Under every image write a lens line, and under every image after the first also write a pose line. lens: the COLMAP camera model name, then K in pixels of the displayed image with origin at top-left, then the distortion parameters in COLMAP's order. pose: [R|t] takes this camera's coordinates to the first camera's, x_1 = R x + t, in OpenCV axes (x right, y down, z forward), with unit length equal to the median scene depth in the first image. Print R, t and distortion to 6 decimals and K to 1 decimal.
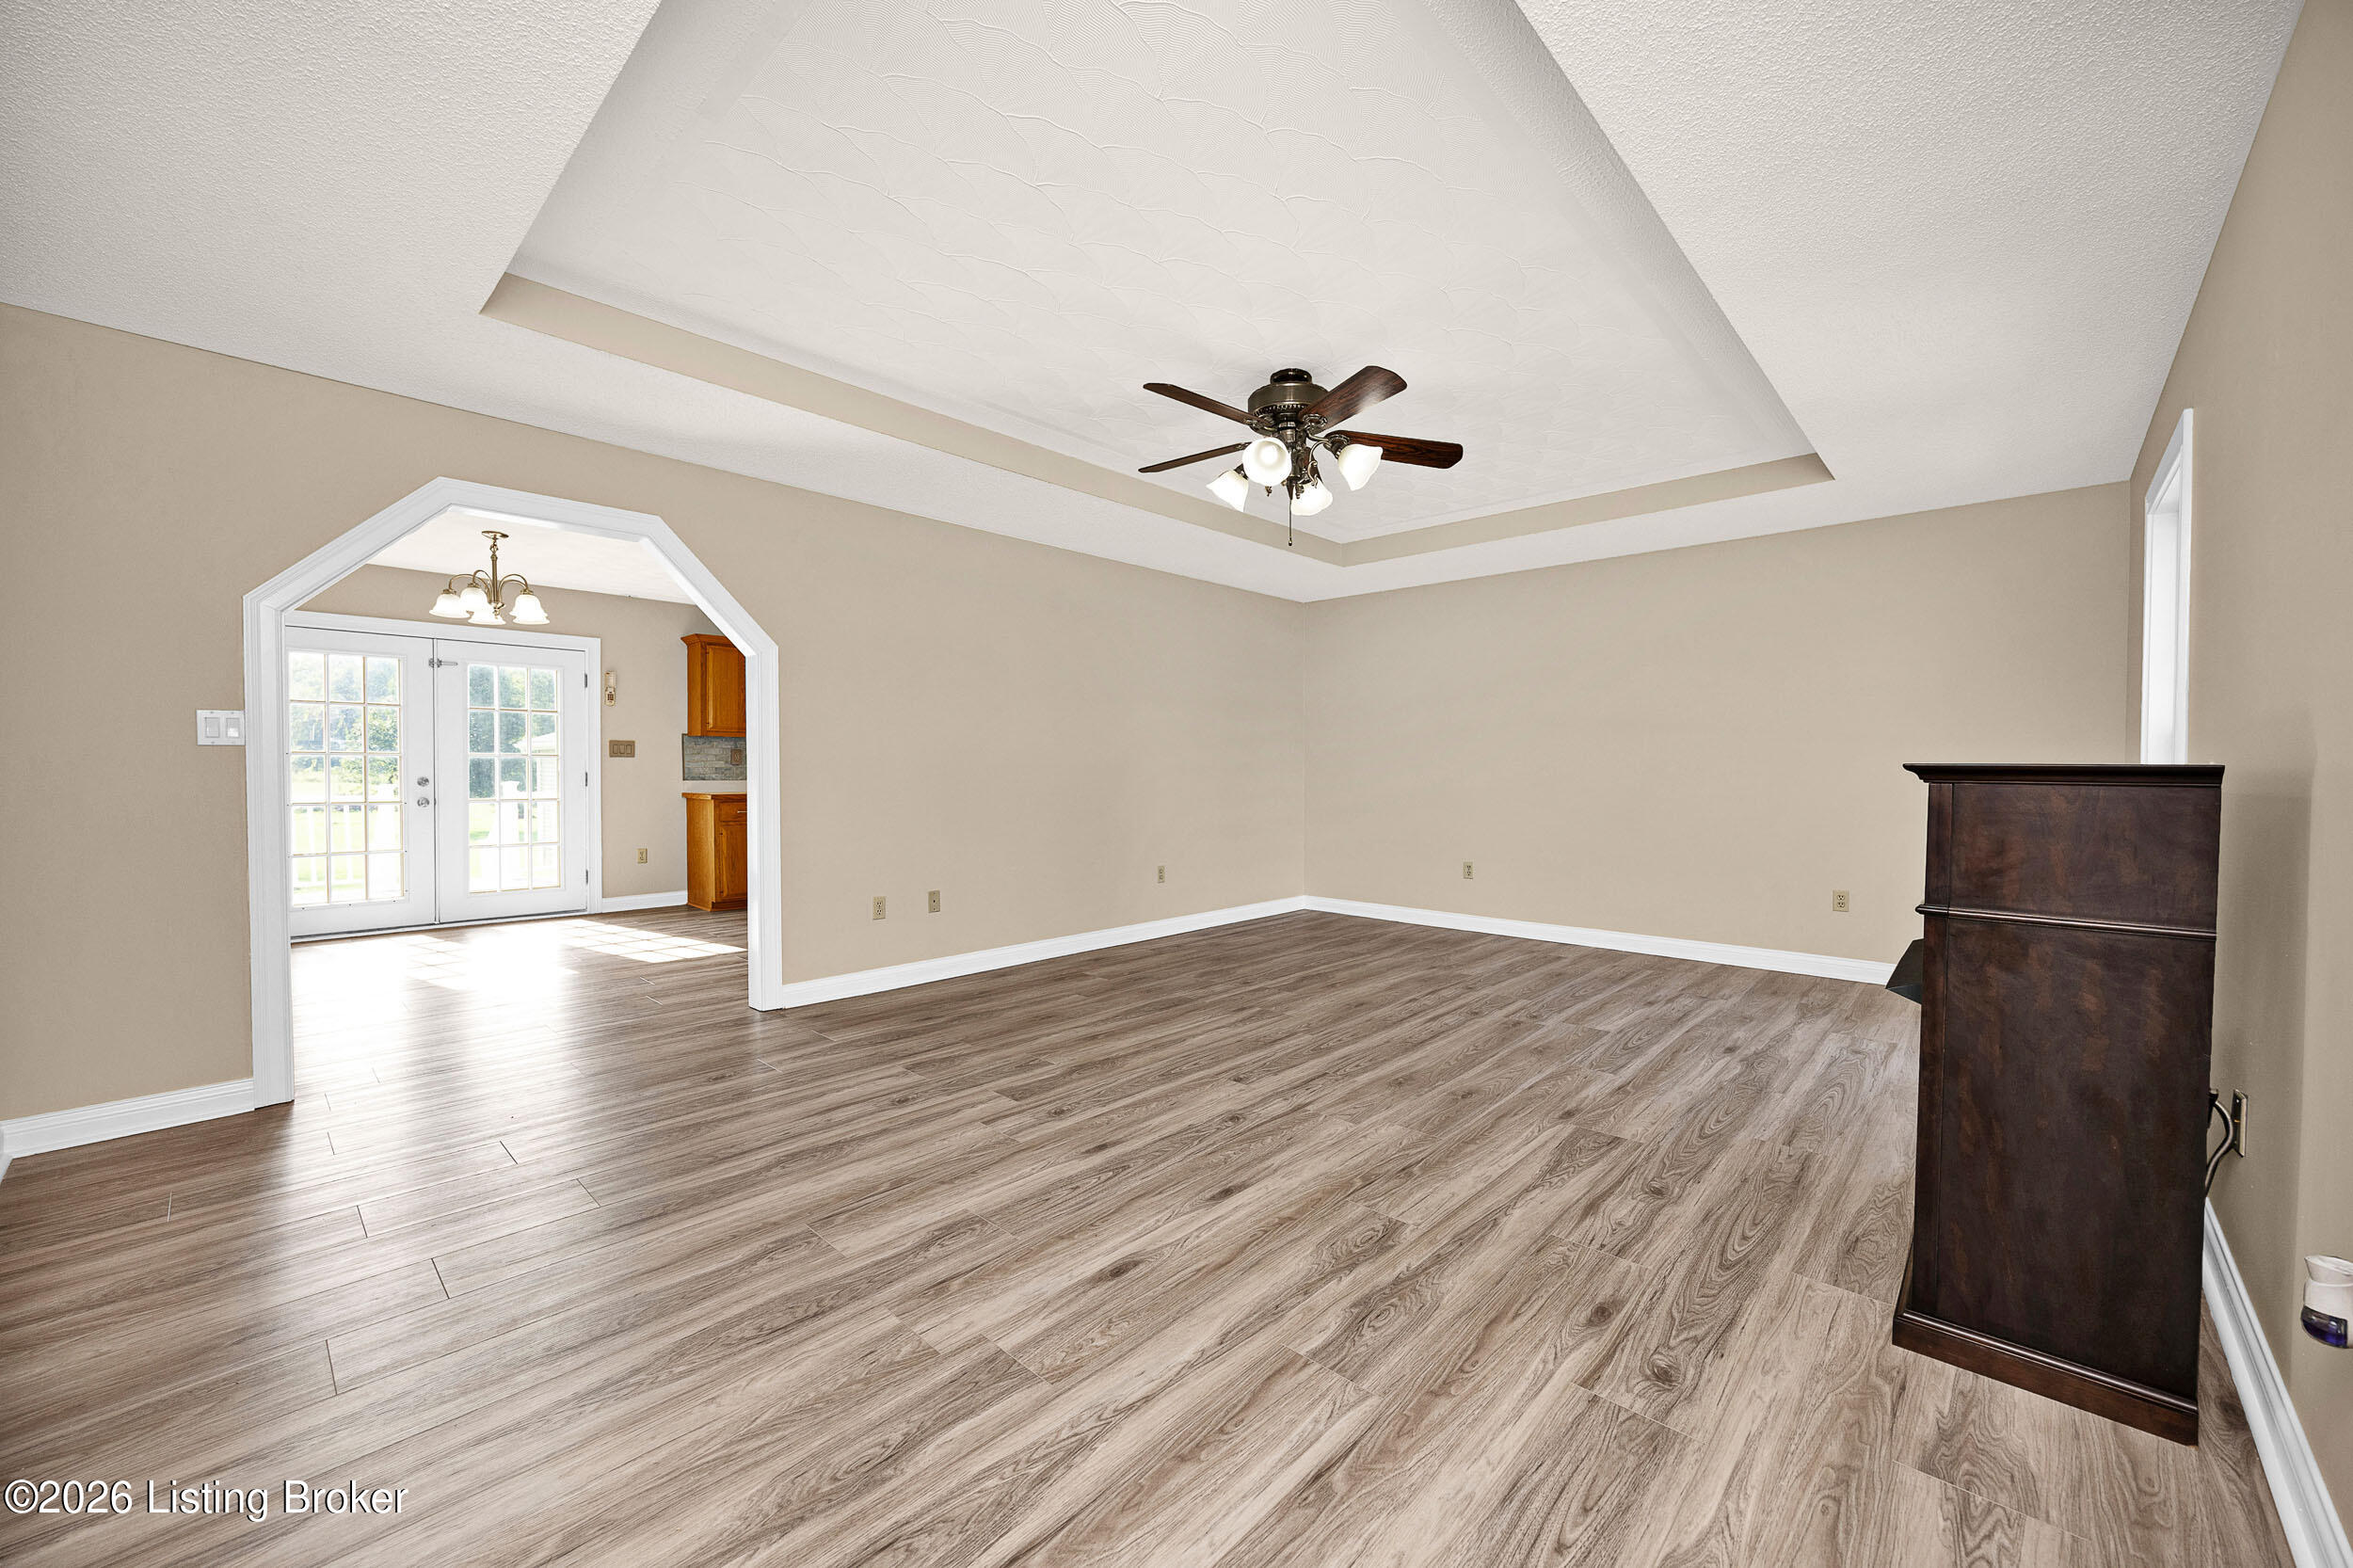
lens RADIAL K [[905.3, 0, 1161.5], [0, 905.3, 784.9], [0, 0, 1]] dist [0.000806, -0.000064]
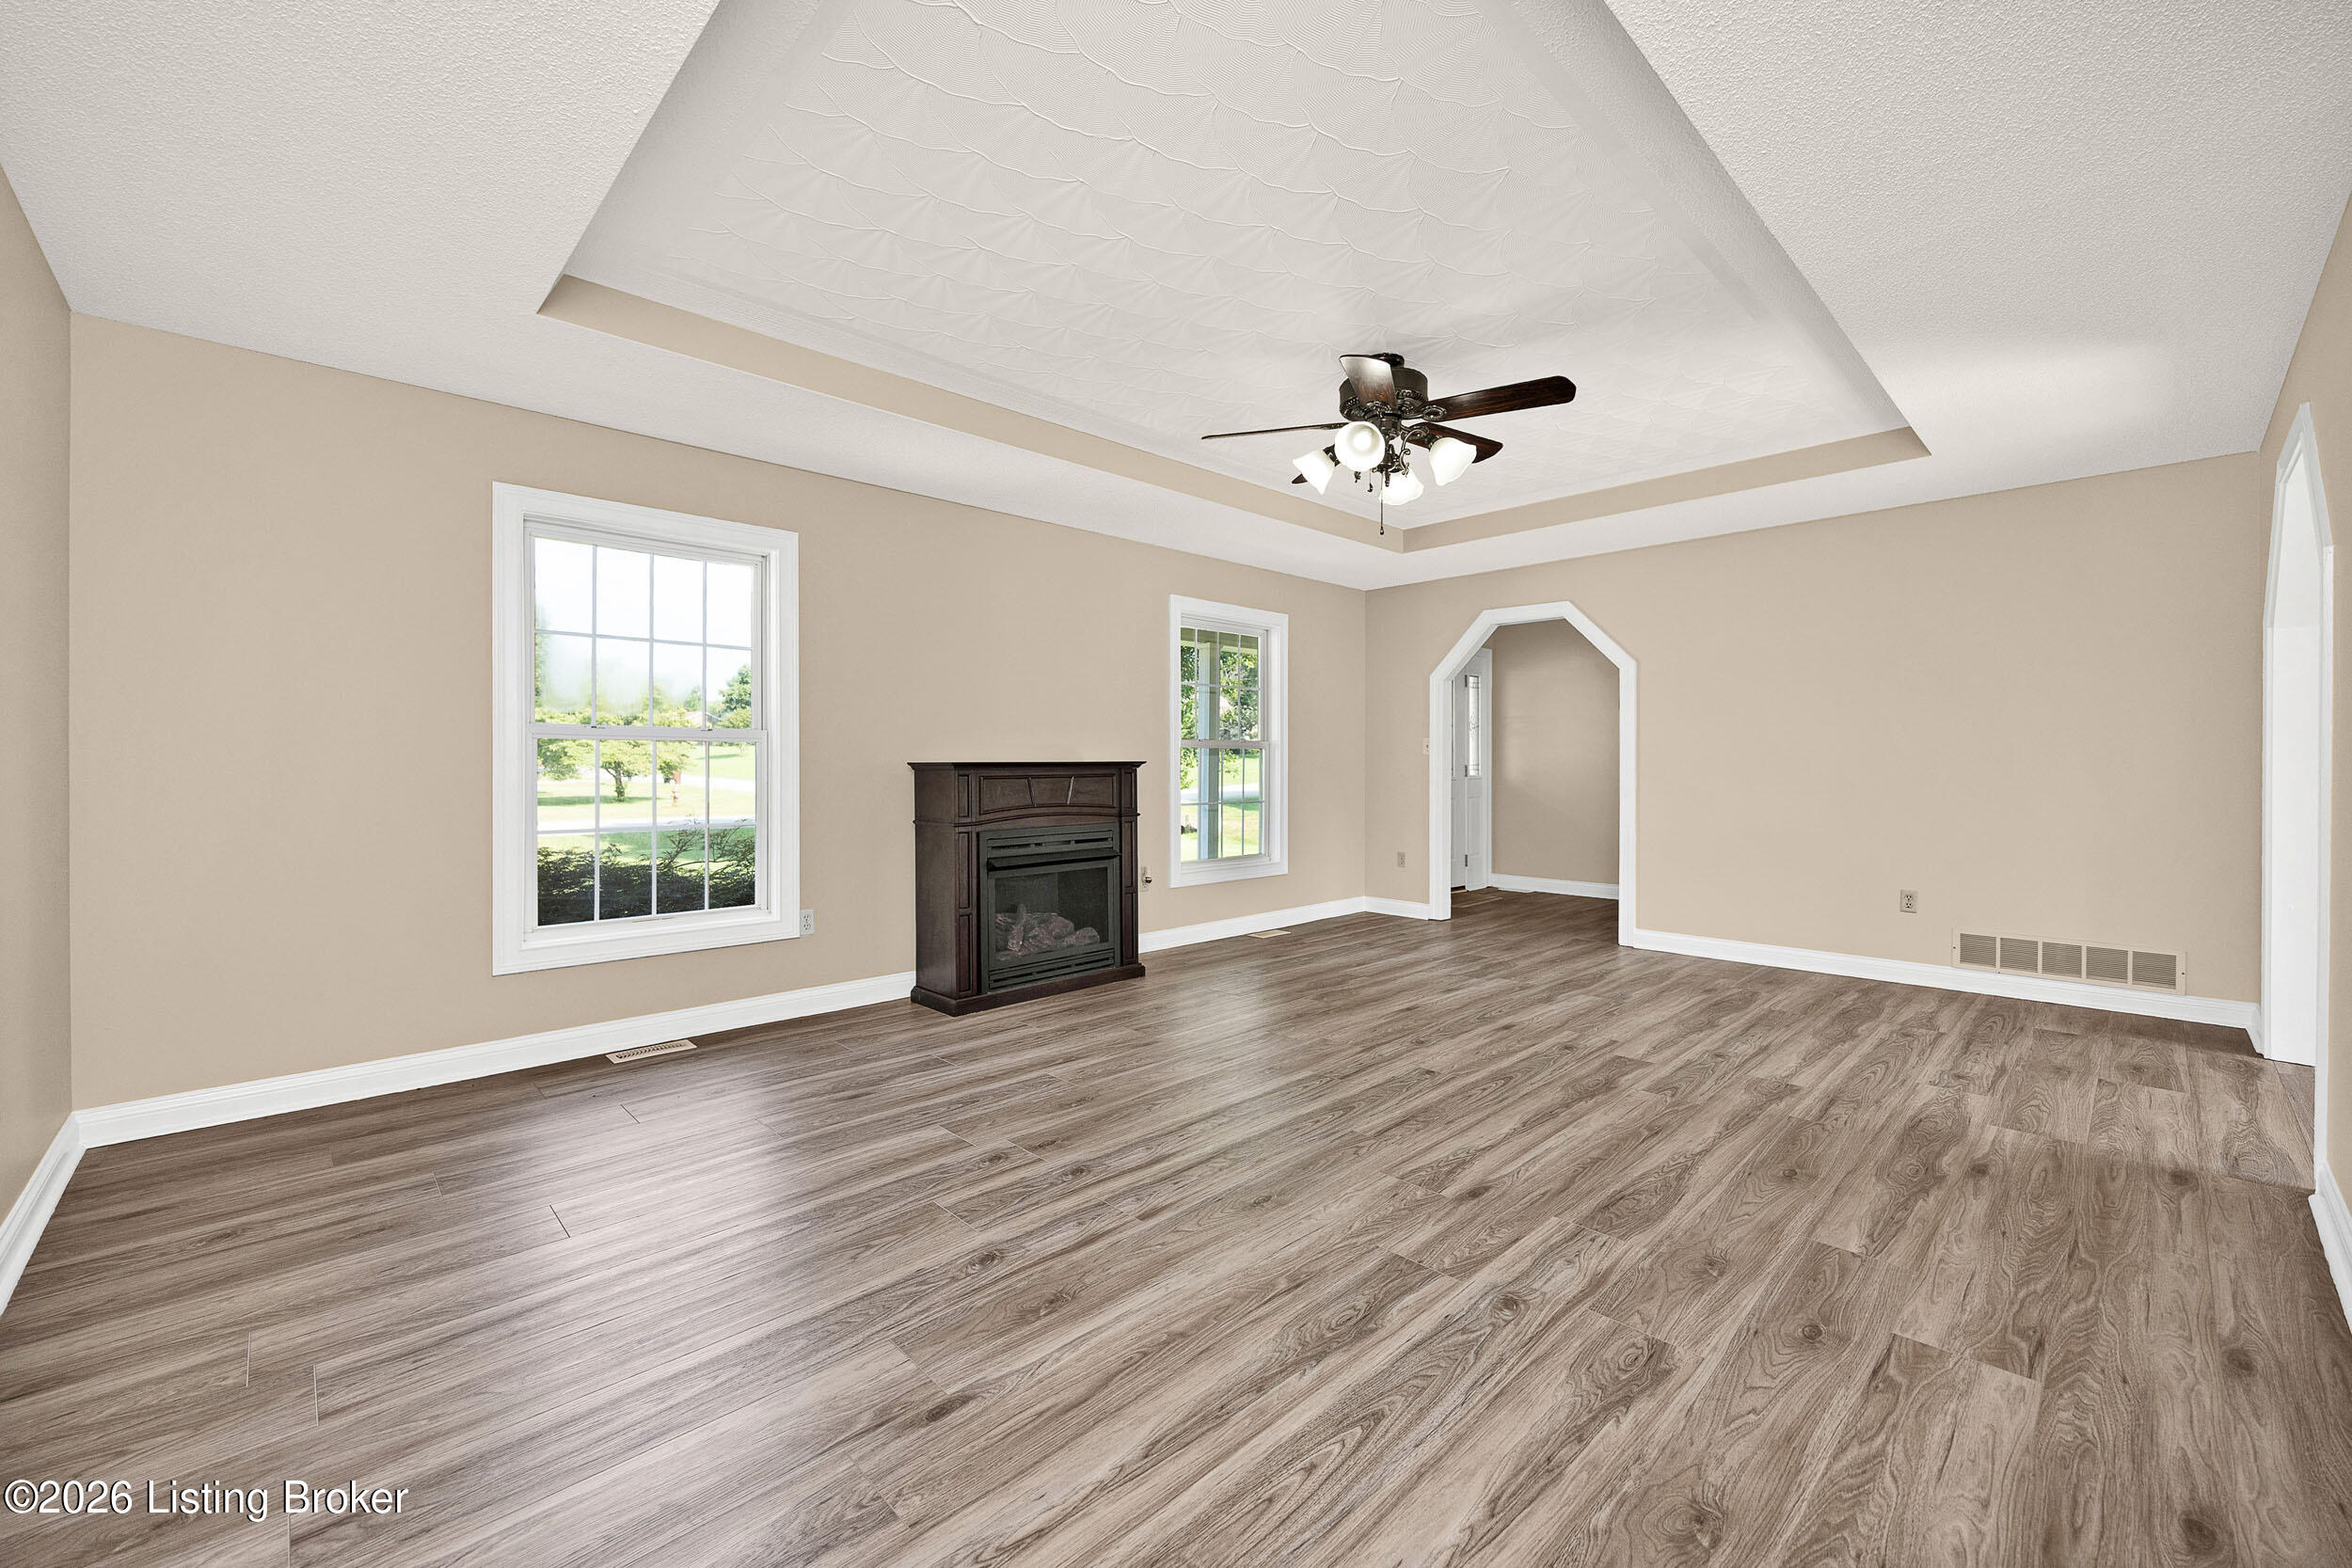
lens RADIAL K [[904.9, 0, 1161.0], [0, 904.9, 784.9], [0, 0, 1]] dist [0.000806, -0.000064]
pose [[-0.997886, -0.002631, 0.064941, 0.301962], [0.000114, 0.999108, 0.042224, -0.036588], [-0.064994, 0.042142, -0.996995, 1.901159]]
